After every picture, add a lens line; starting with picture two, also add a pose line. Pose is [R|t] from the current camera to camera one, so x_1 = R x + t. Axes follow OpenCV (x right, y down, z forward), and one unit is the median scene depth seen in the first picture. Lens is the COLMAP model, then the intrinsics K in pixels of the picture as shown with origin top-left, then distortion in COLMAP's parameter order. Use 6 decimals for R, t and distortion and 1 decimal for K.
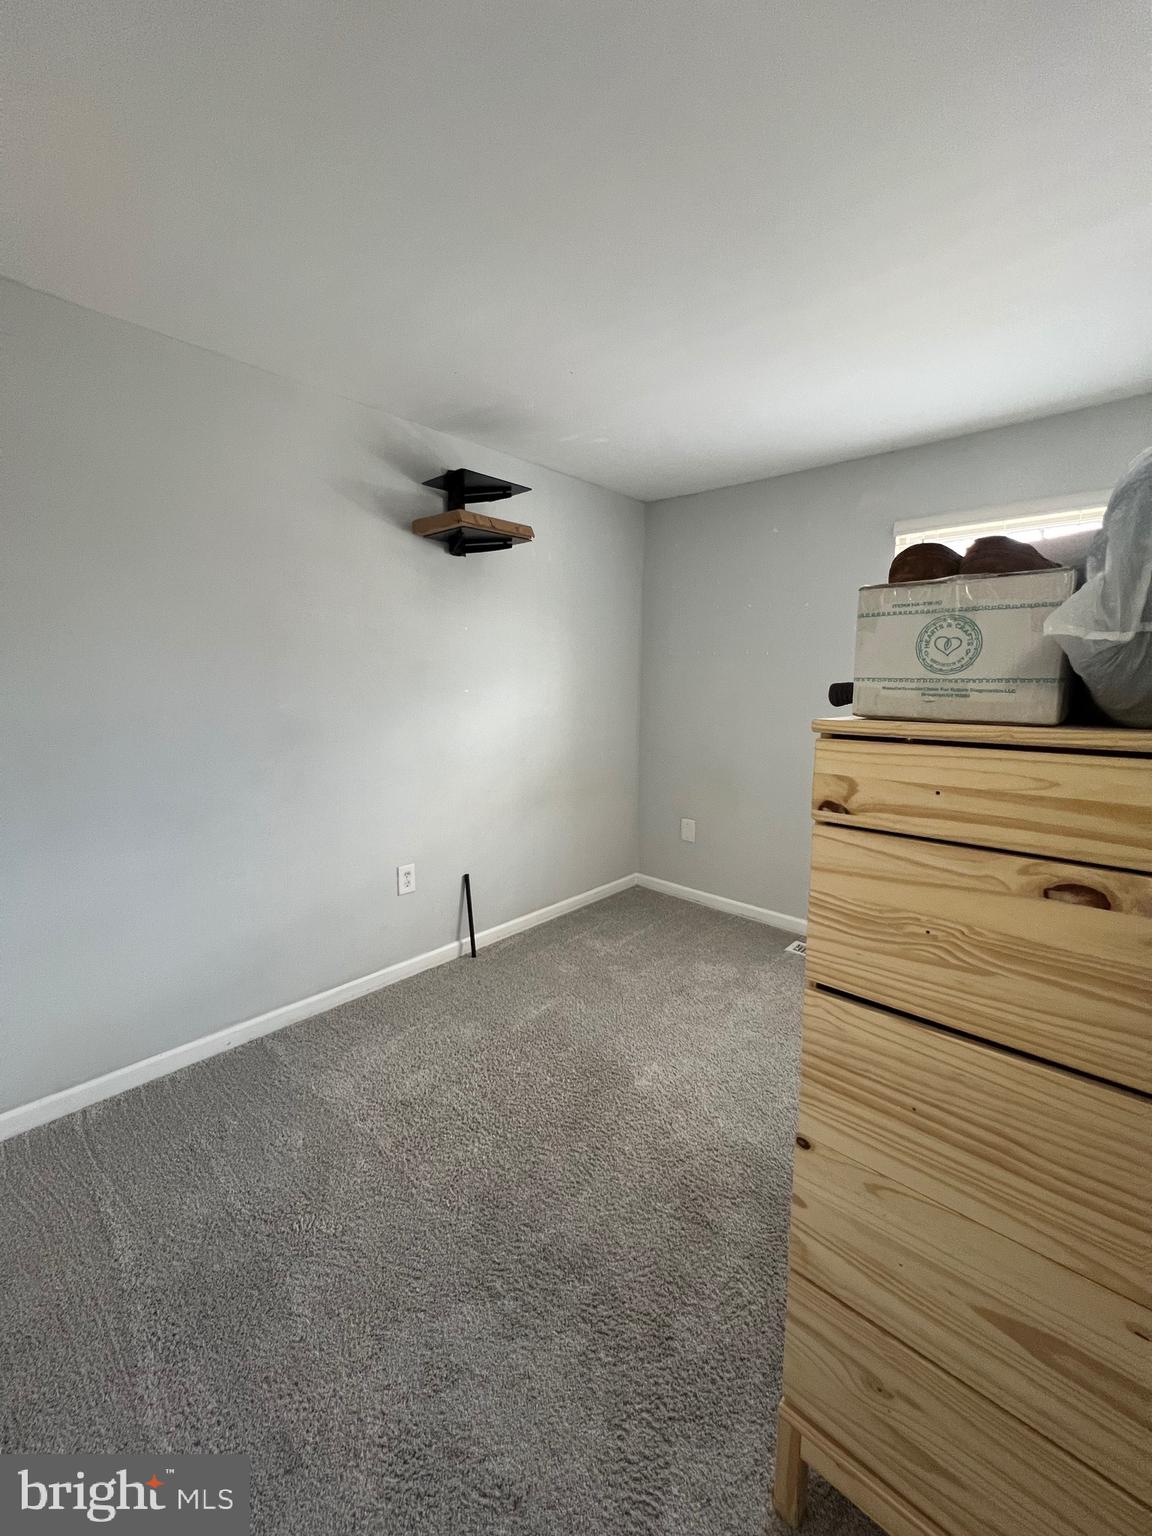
lens RADIAL K [[613.3, 0, 580.7], [0, 613.3, 765.9], [0, 0, 1]] dist [0.000240, 0.000638]
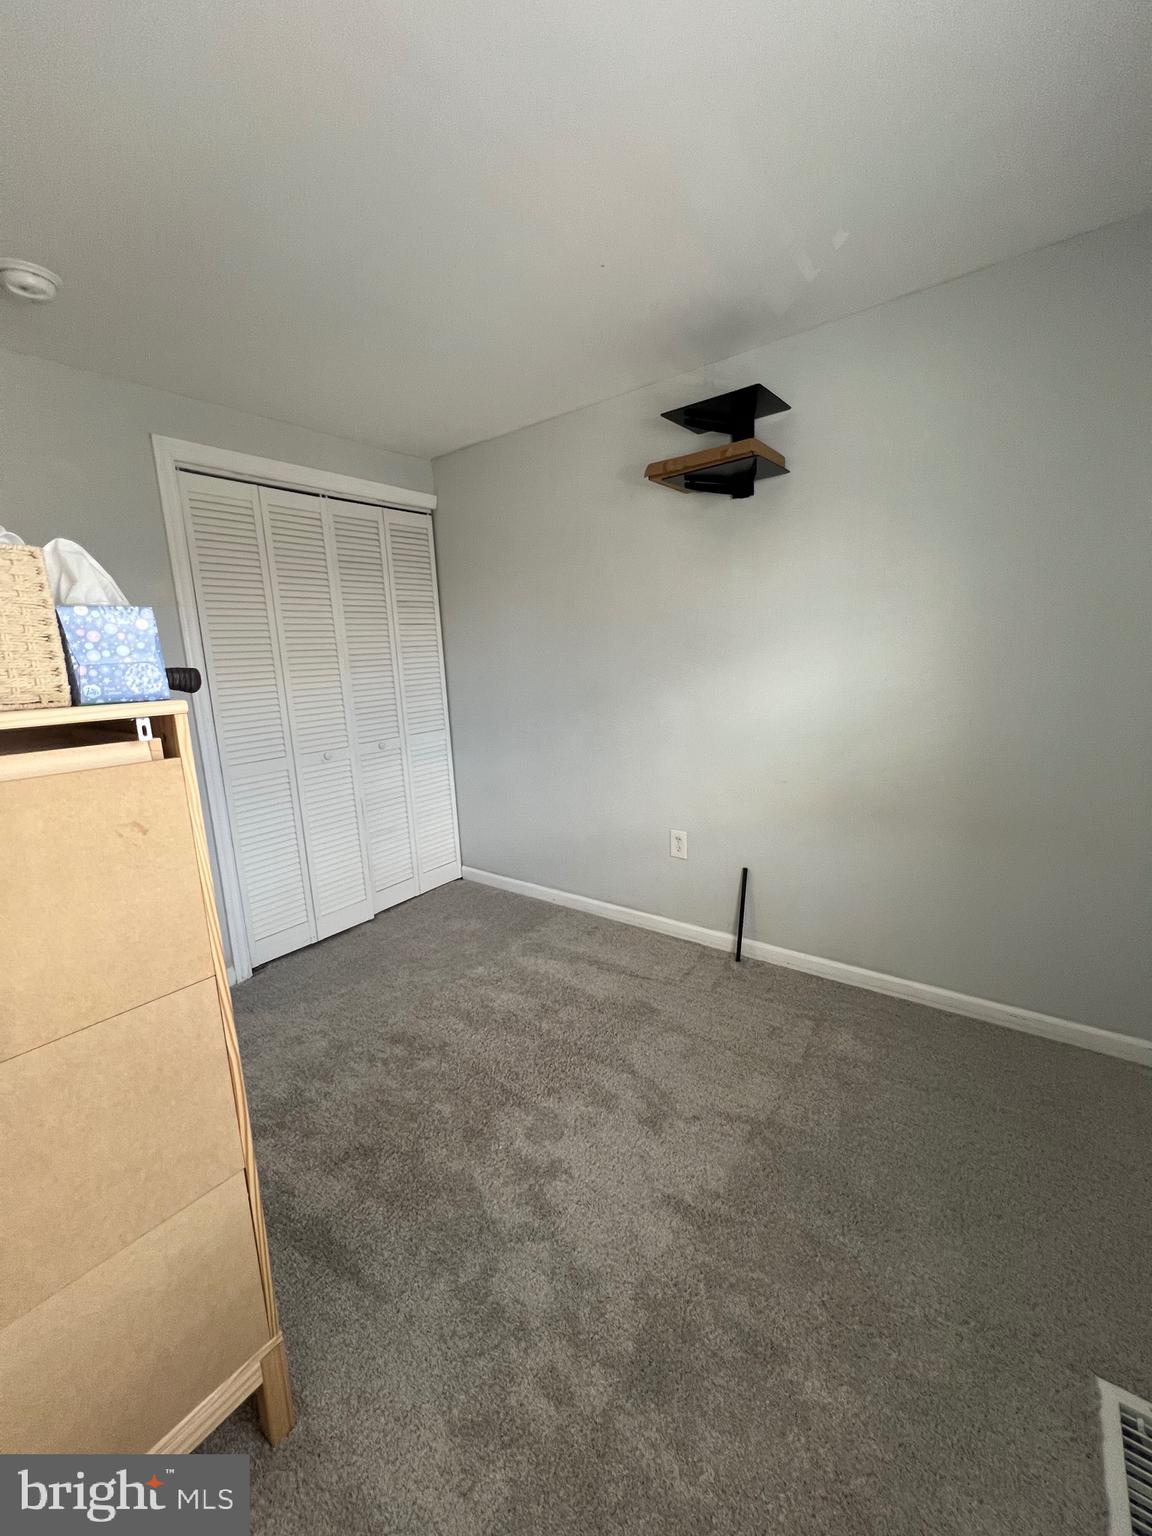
lens RADIAL K [[613.3, 0, 580.7], [0, 613.3, 765.9], [0, 0, 1]] dist [0.000240, 0.000638]
pose [[0.103435, 0.185208, -0.977241, 0.673422], [-0.101582, 0.979340, 0.174854, -0.104654], [0.989435, 0.081184, 0.120112, 0.708054]]
